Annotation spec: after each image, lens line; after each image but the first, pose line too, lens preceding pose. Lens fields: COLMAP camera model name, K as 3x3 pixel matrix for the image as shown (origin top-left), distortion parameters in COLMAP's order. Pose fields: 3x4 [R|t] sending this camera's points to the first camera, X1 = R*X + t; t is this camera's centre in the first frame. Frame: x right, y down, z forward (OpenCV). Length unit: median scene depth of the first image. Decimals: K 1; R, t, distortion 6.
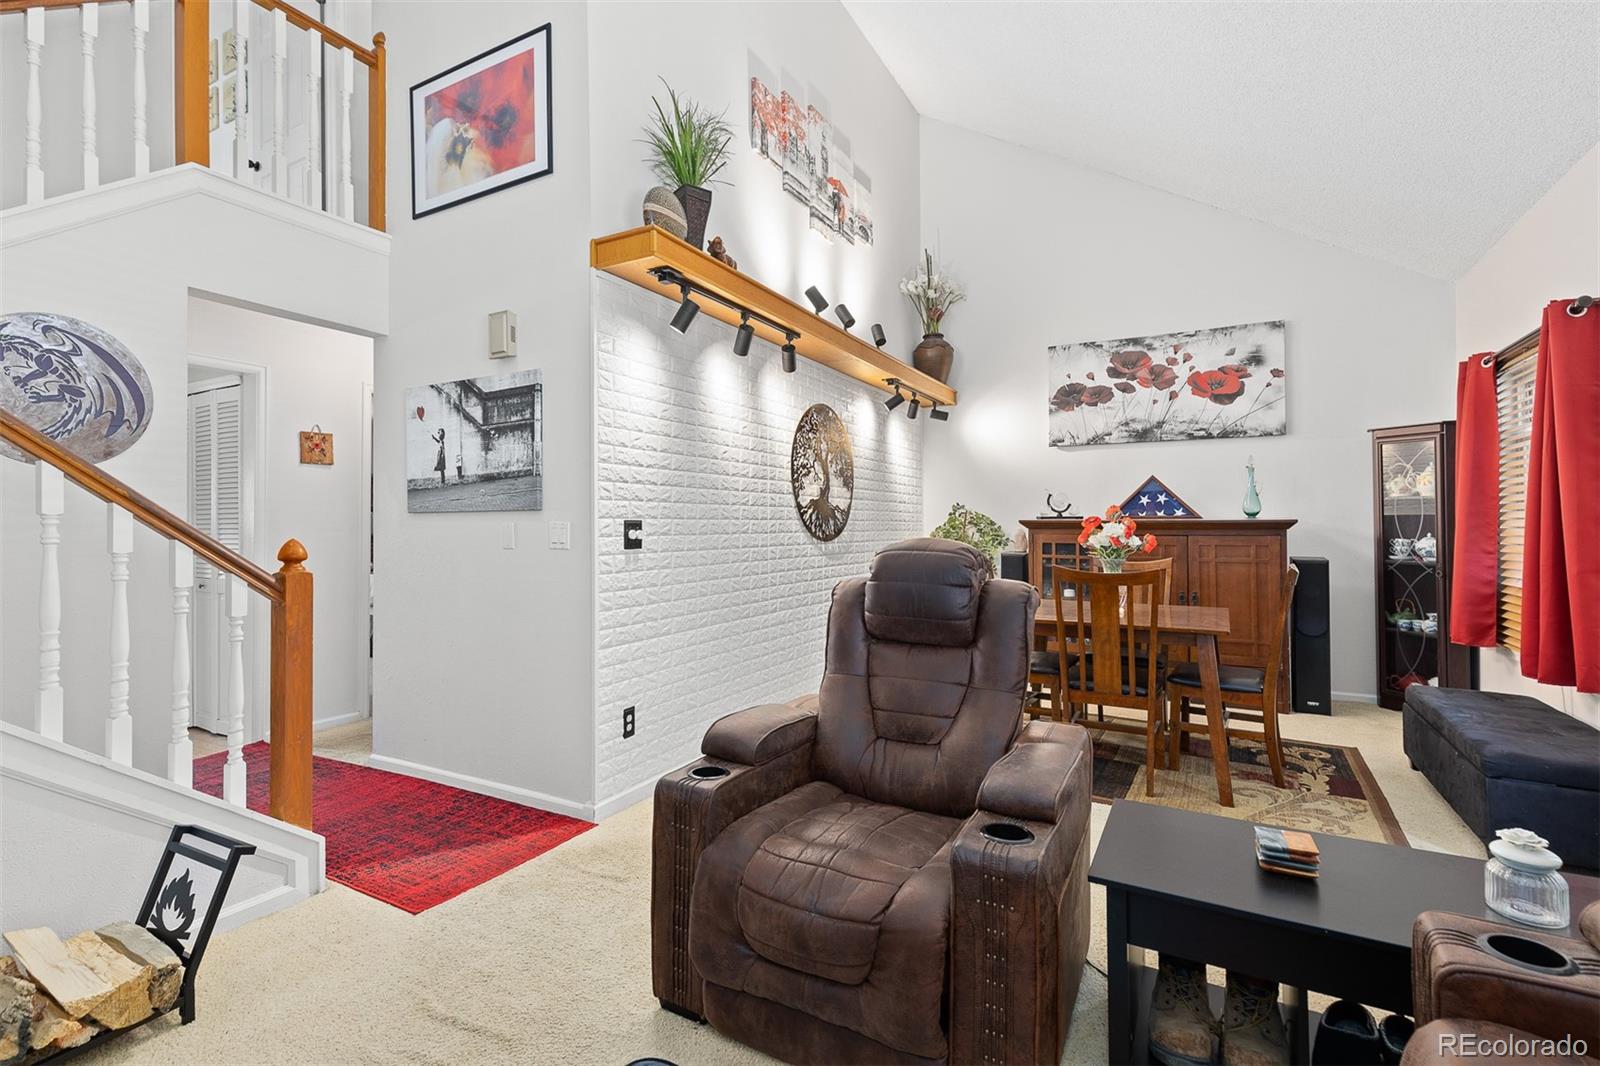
lens RADIAL K [[739.8, 0, 789.4], [0, 739.8, 520.3], [0, 0, 1]] dist [0.004545, -0.000282]
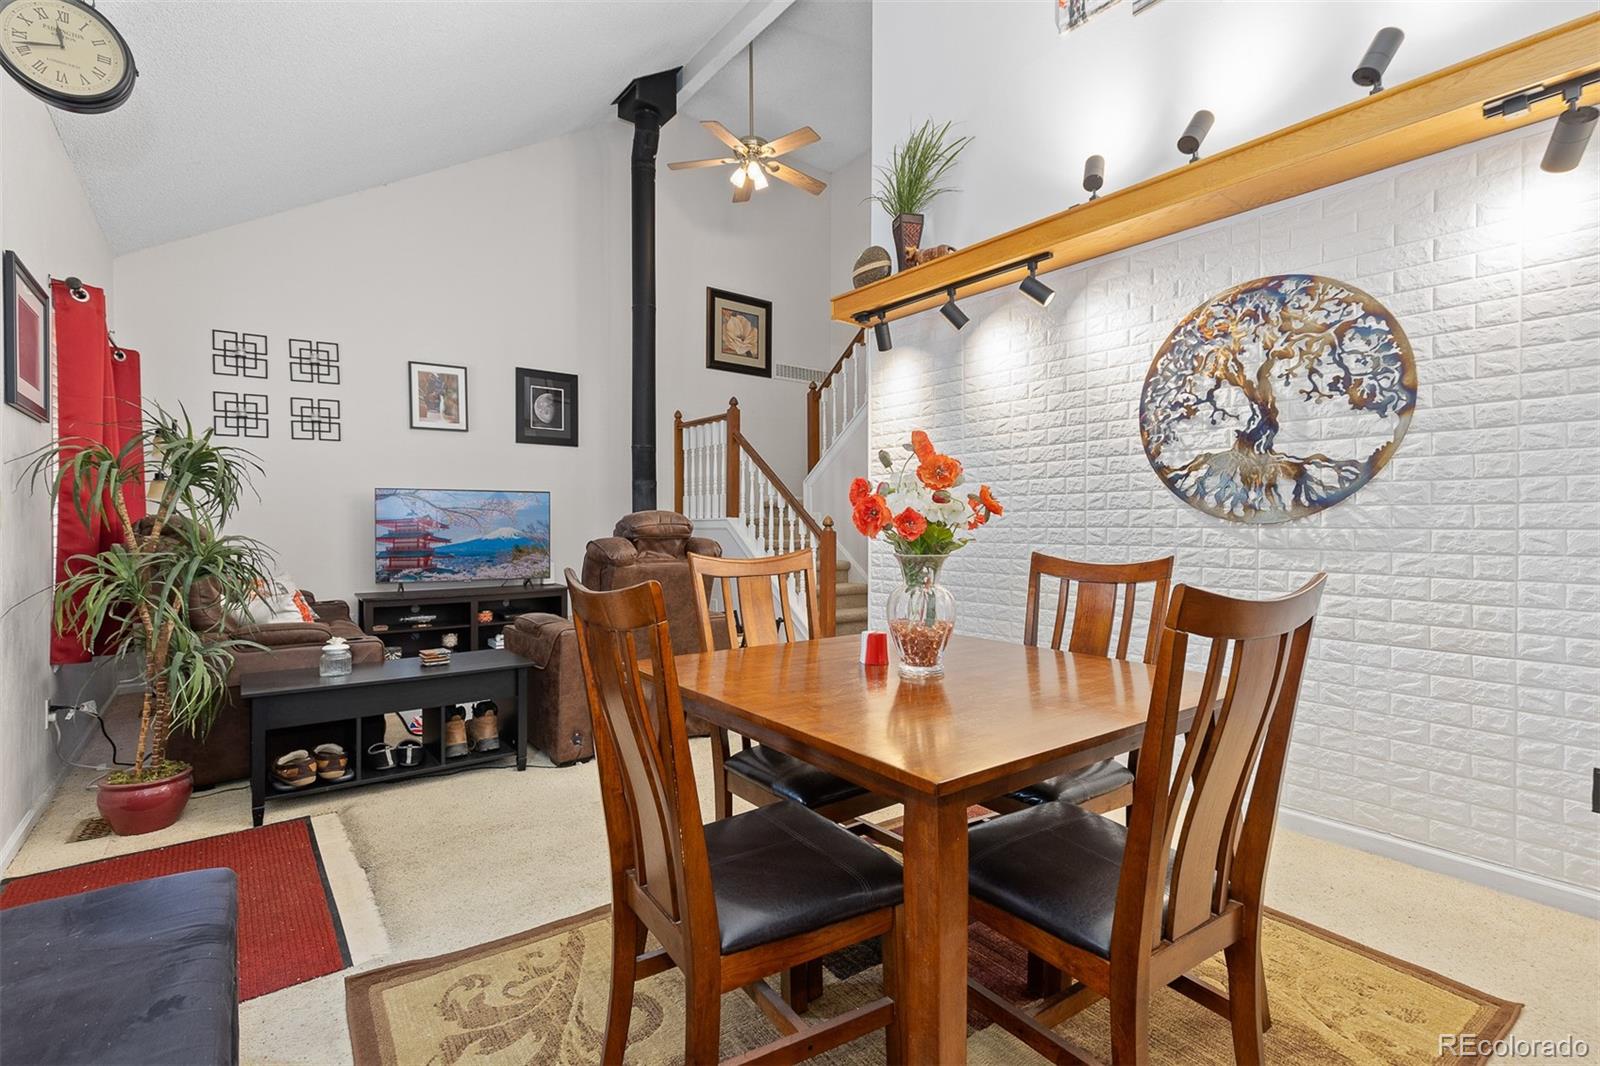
lens RADIAL K [[739.8, 0, 788.9], [0, 739.8, 539.1], [0, 0, 1]] dist [0.004545, -0.000282]
pose [[-0.397943, 0.019728, -0.917198, 0.770049], [0.009785, 0.999803, 0.017259, 0.030014], [0.917358, -0.002107, -0.398058, 0.971938]]
